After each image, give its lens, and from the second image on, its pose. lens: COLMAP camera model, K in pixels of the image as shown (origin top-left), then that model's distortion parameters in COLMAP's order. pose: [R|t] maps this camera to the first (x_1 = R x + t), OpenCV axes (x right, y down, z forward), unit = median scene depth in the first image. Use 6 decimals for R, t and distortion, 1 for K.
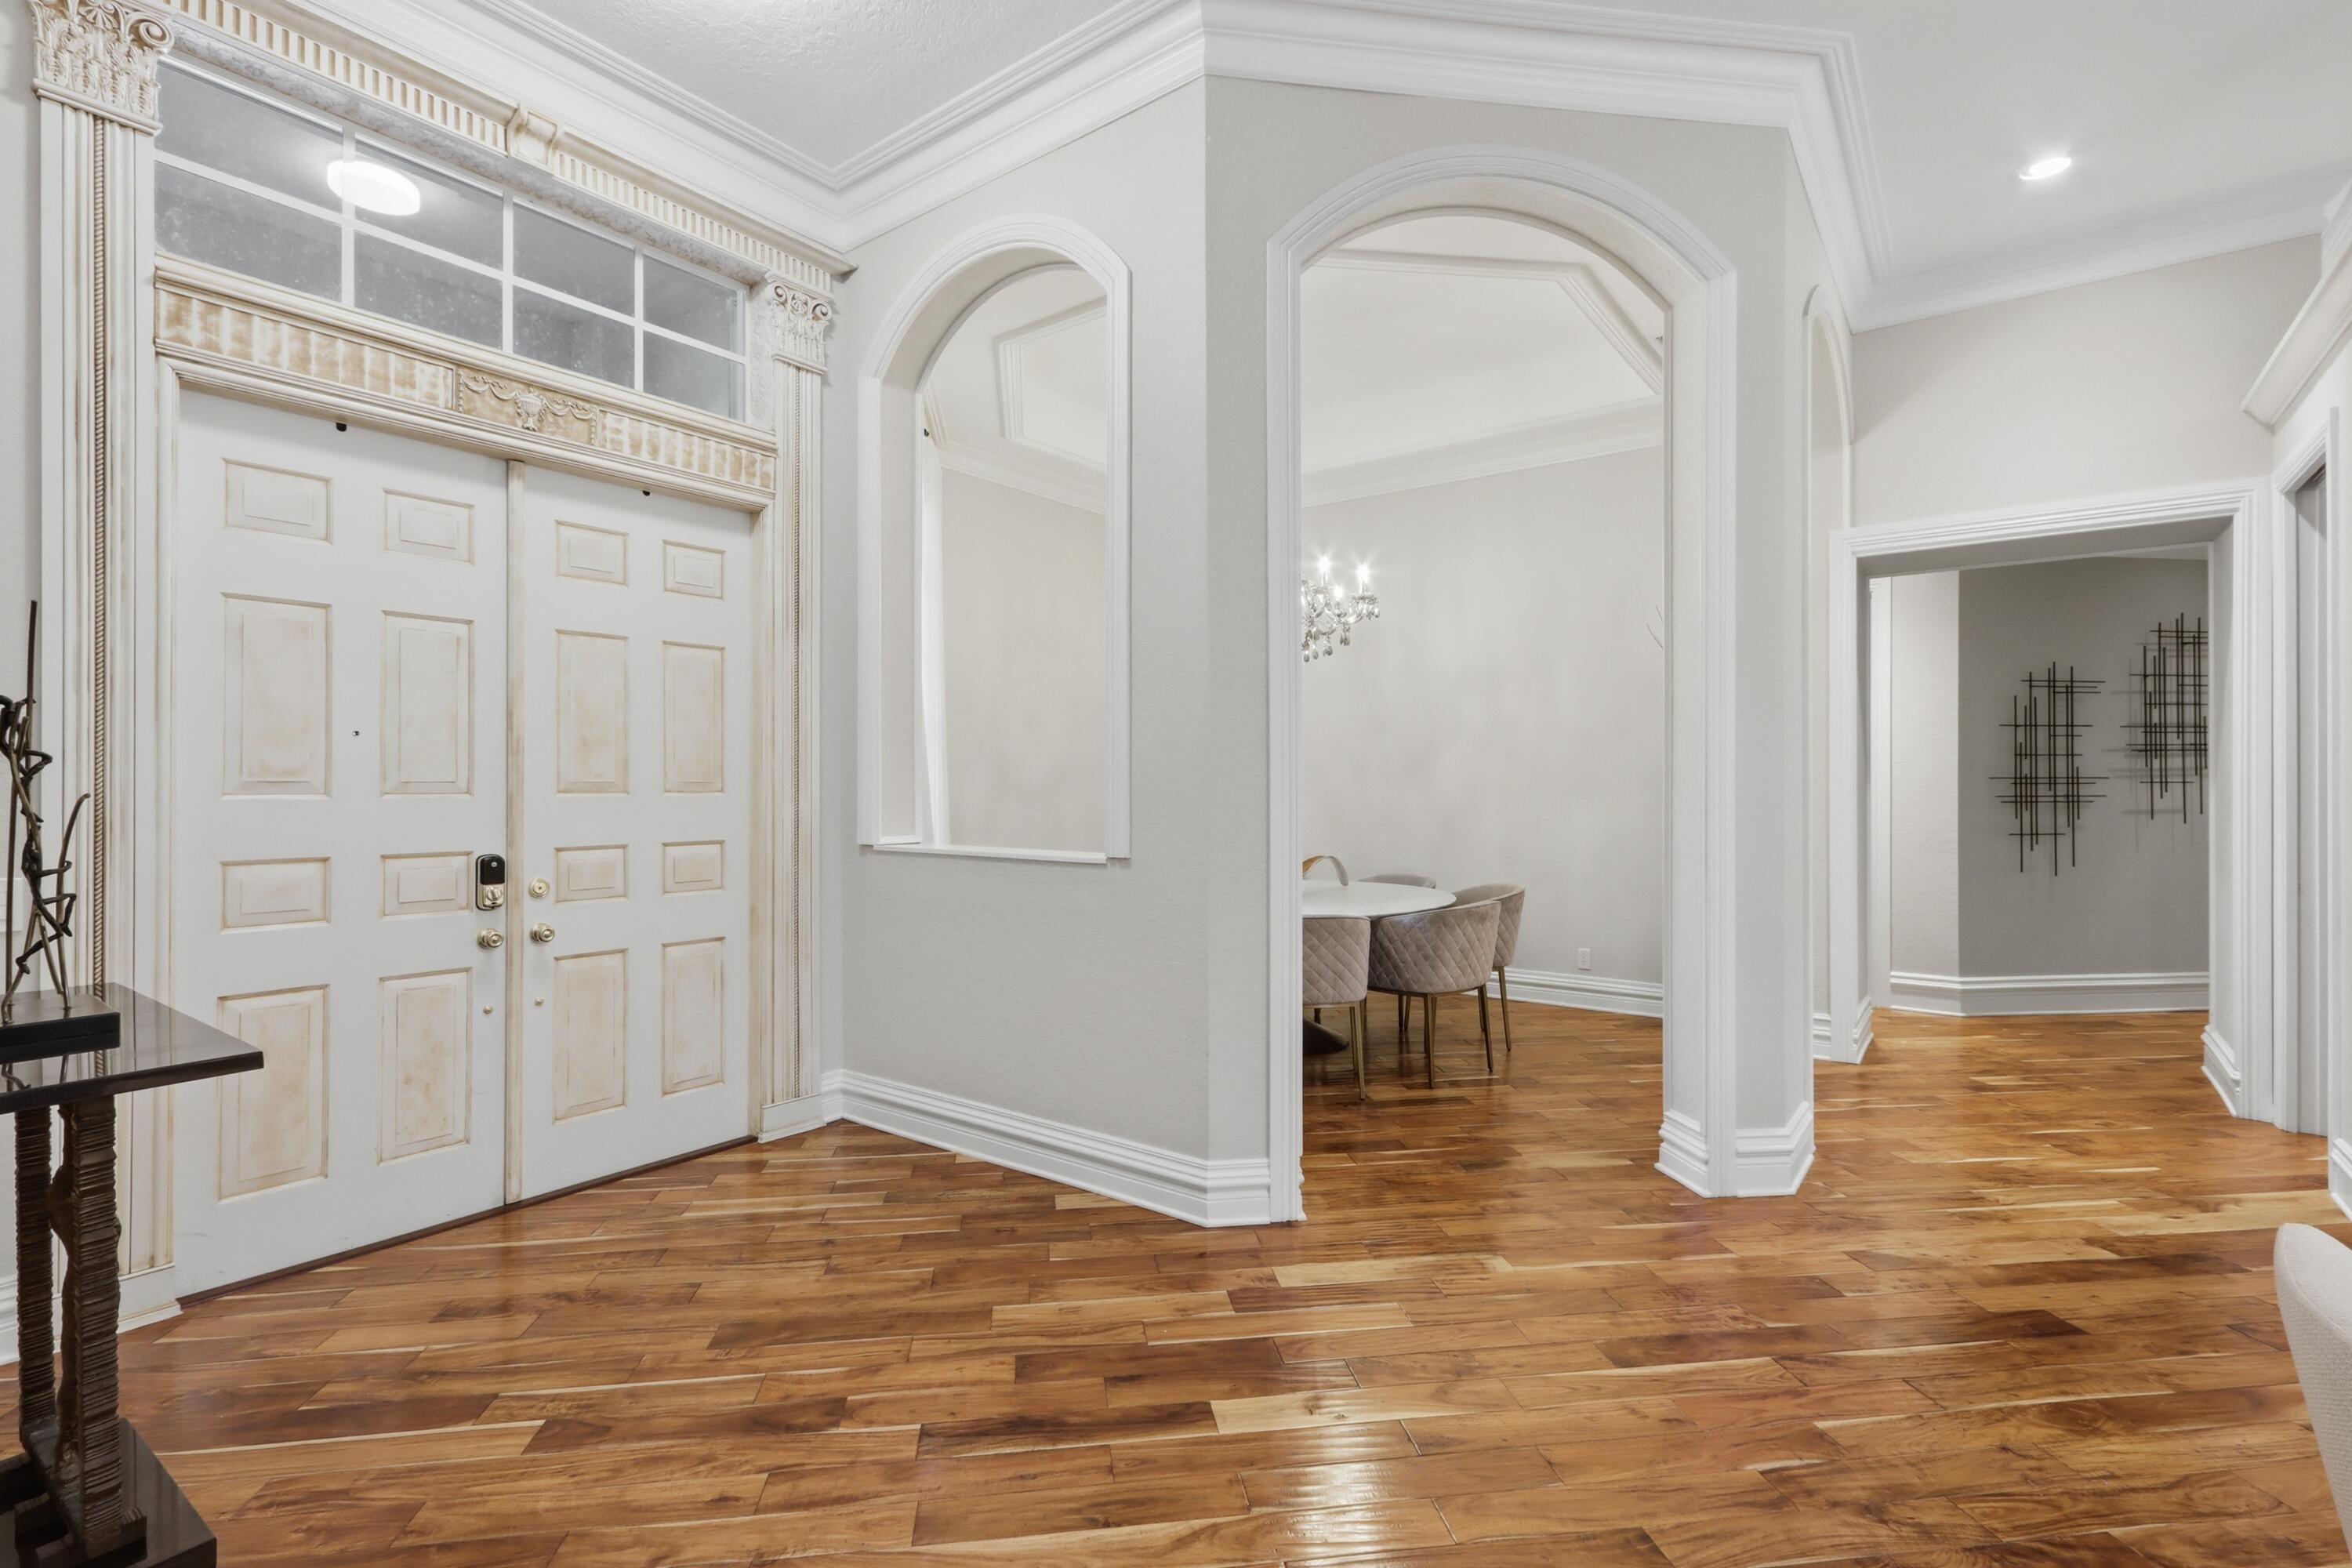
lens RADIAL K [[1061.4, 0, 1179.2], [0, 1061.4, 781.4], [0, 0, 1]] dist [0.004228, 0.000217]
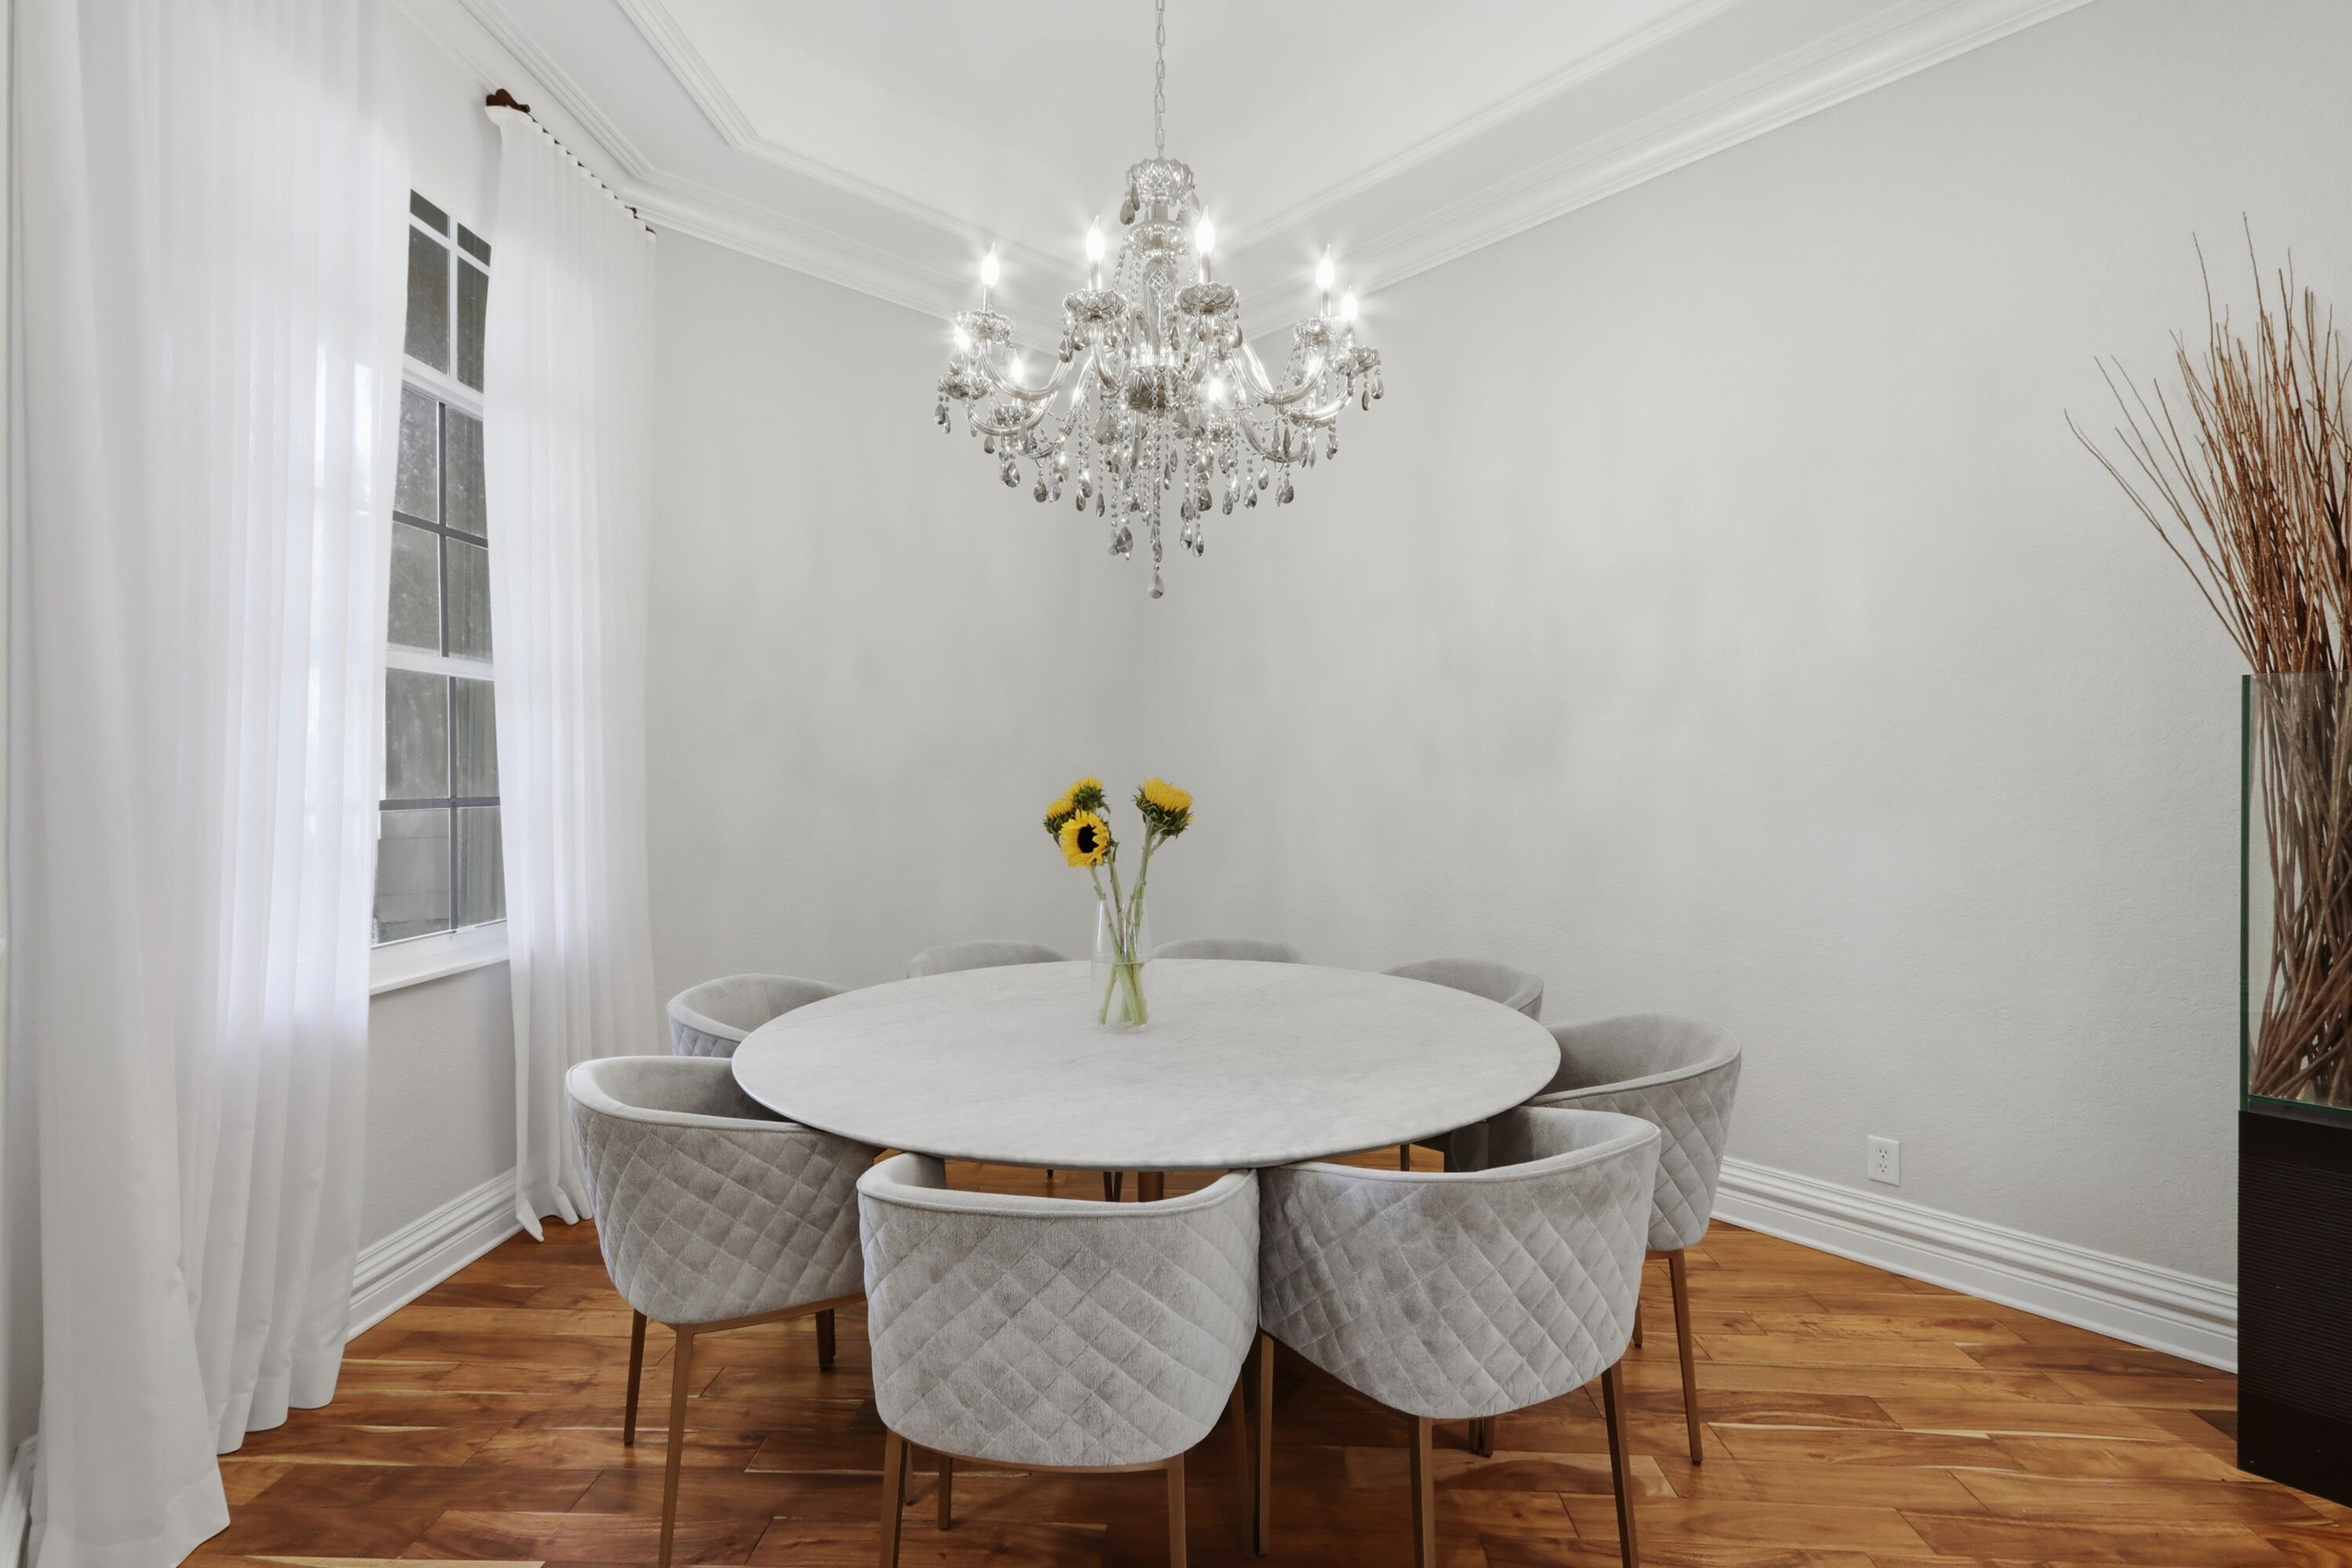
lens RADIAL K [[1061.4, 0, 1174.8], [0, 1061.4, 785.0], [0, 0, 1]] dist [0.004228, 0.000217]
pose [[0.984584, 0.006254, -0.174802, 0.271709], [-0.005543, 0.999974, 0.004555, 0.004554], [0.174826, -0.003516, 0.984593, 0.836062]]
